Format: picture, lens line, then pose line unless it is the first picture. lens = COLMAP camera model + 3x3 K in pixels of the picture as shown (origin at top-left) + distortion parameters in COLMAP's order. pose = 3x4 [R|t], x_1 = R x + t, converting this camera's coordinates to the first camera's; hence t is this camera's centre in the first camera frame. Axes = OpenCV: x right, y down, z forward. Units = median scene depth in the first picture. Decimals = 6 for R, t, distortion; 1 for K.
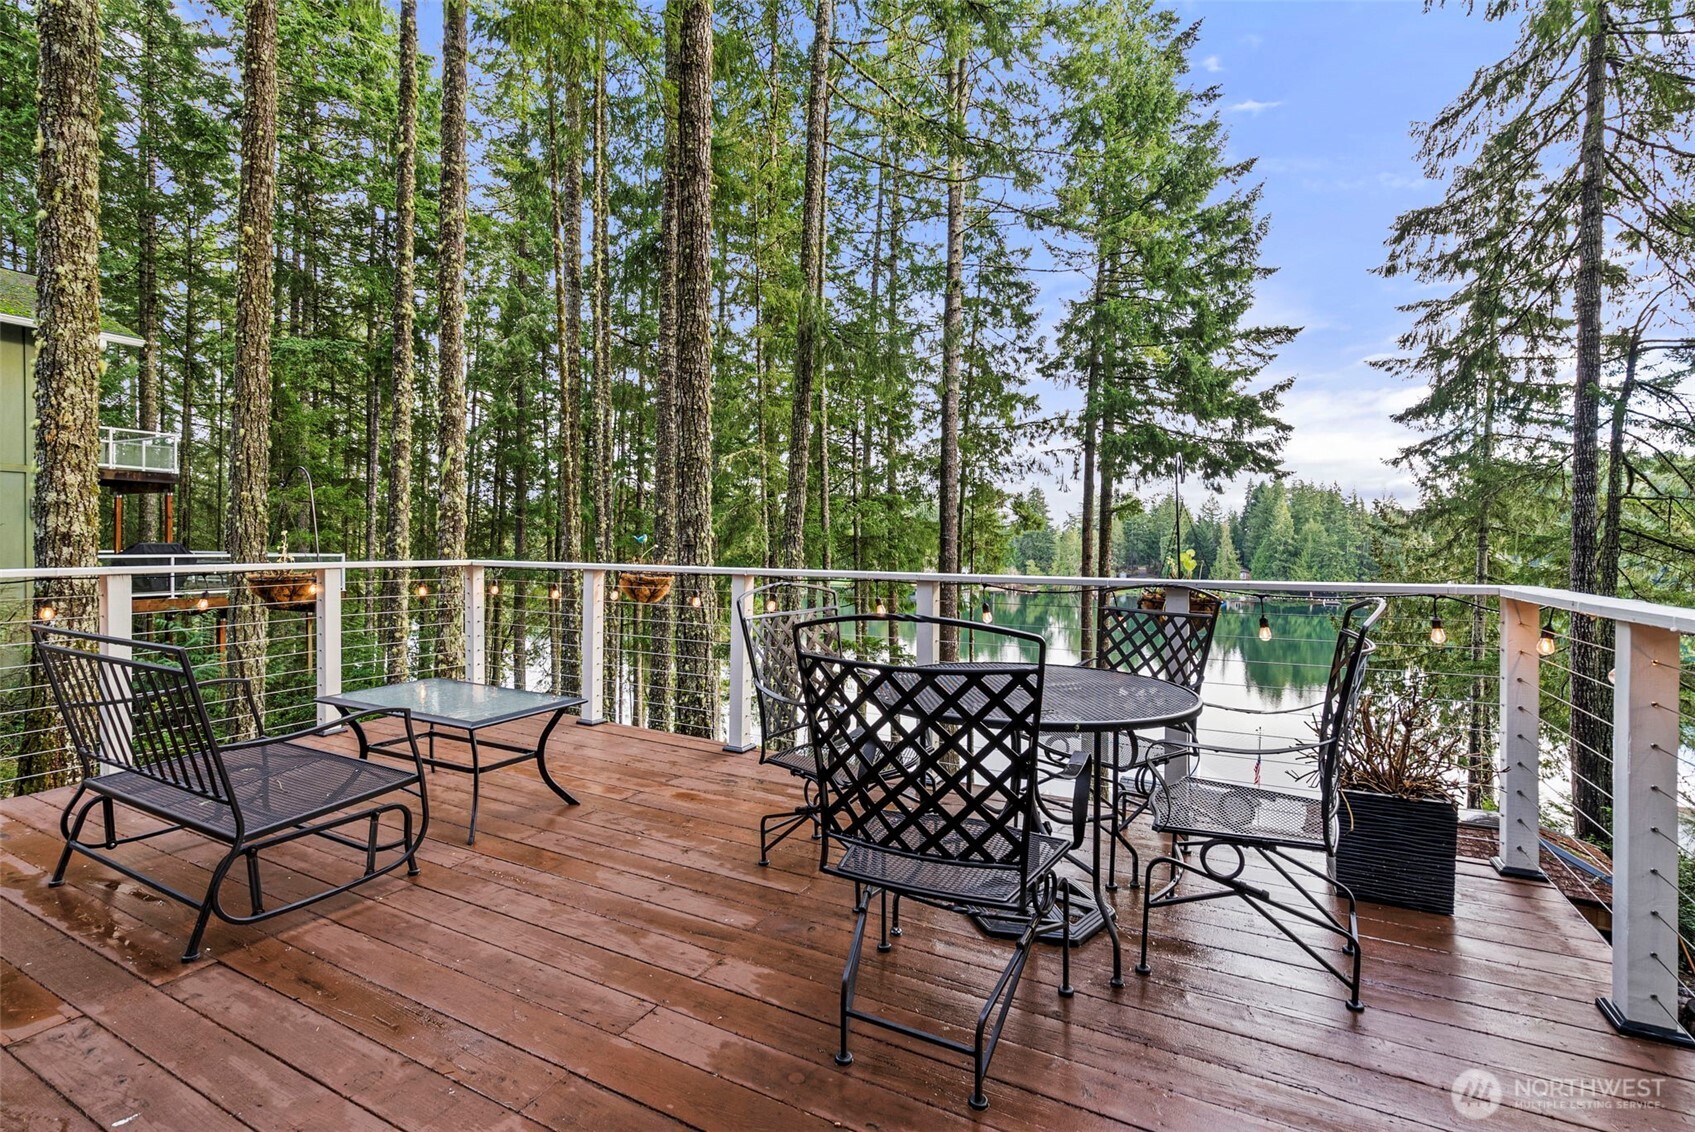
lens RADIAL K [[777.5, 0, 840.4], [0, 777.5, 548.7], [0, 0, 1]] dist [-0.001777, 0.000298]
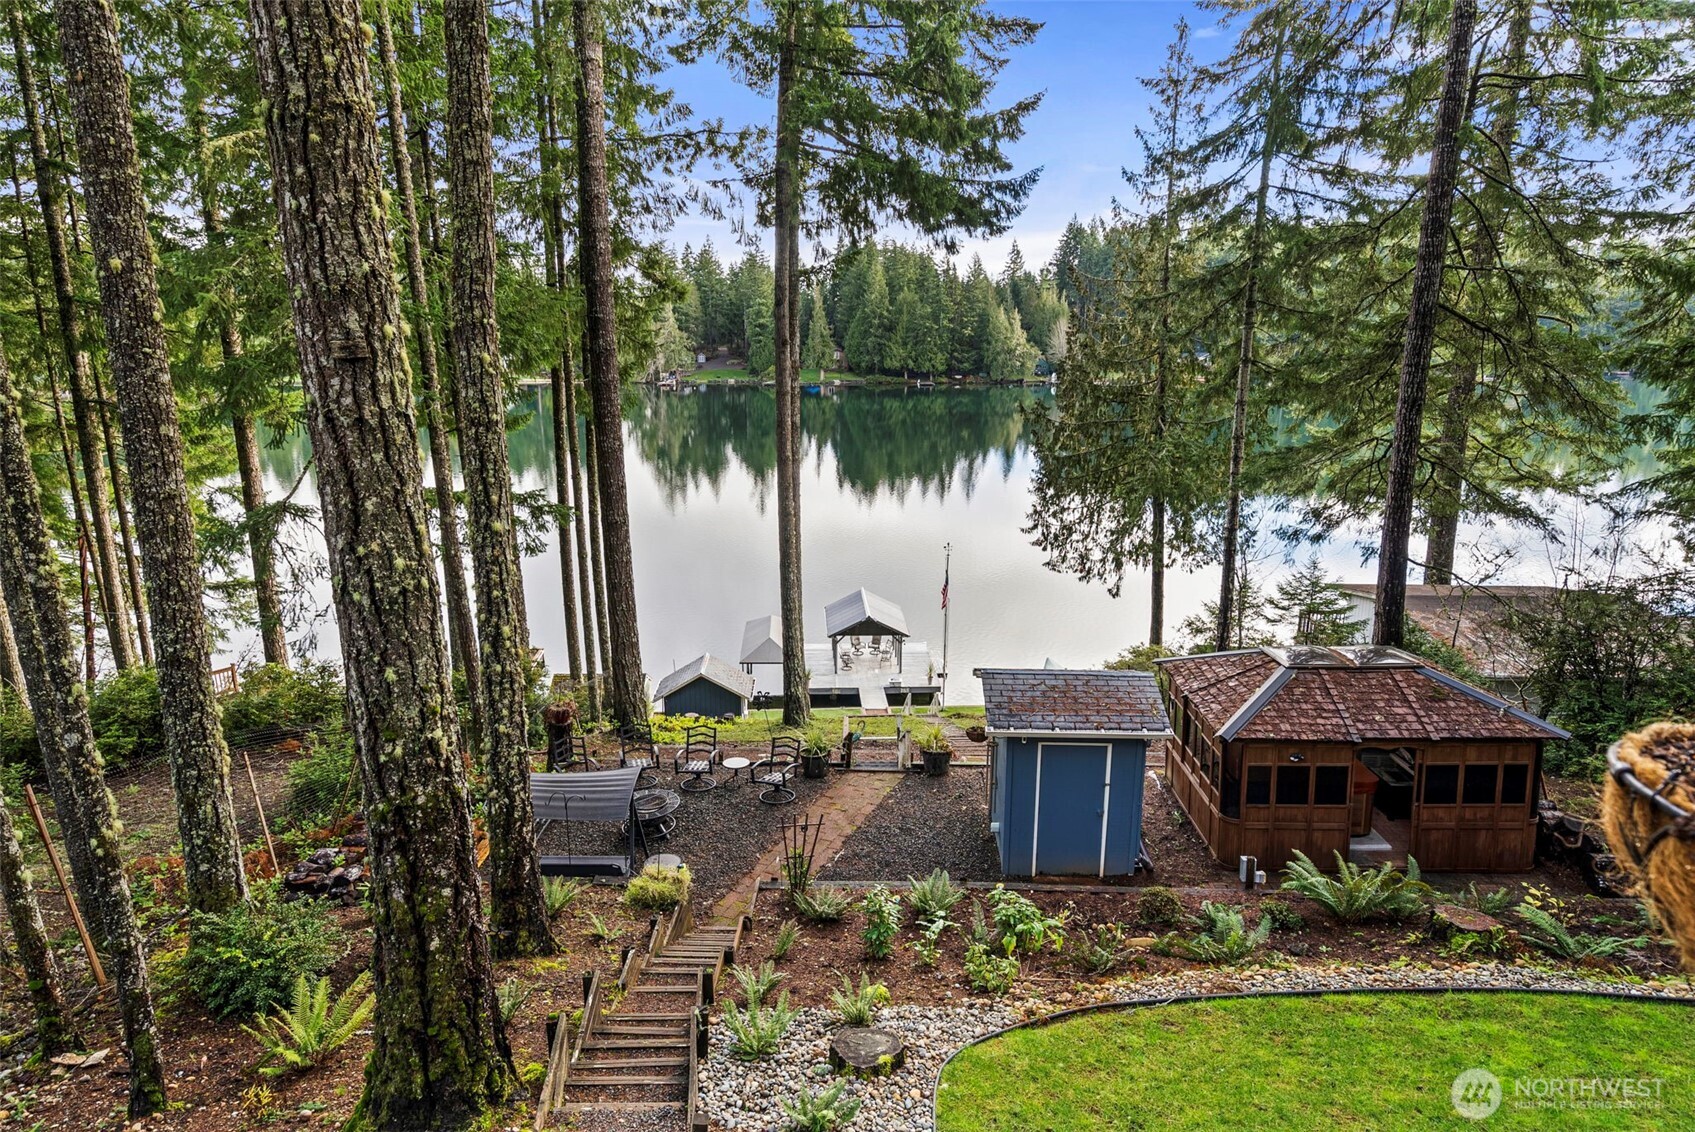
lens RADIAL K [[984.3, 0, 842.0], [0, 984.3, 565.4], [0, 0, 1]] dist [0.003279, 0.001194]
pose [[0.876234, -0.123520, 0.465785, -0.065349], [0.009243, 0.970720, 0.240035, -0.005816], [-0.481797, -0.206022, 0.851720, 0.138726]]
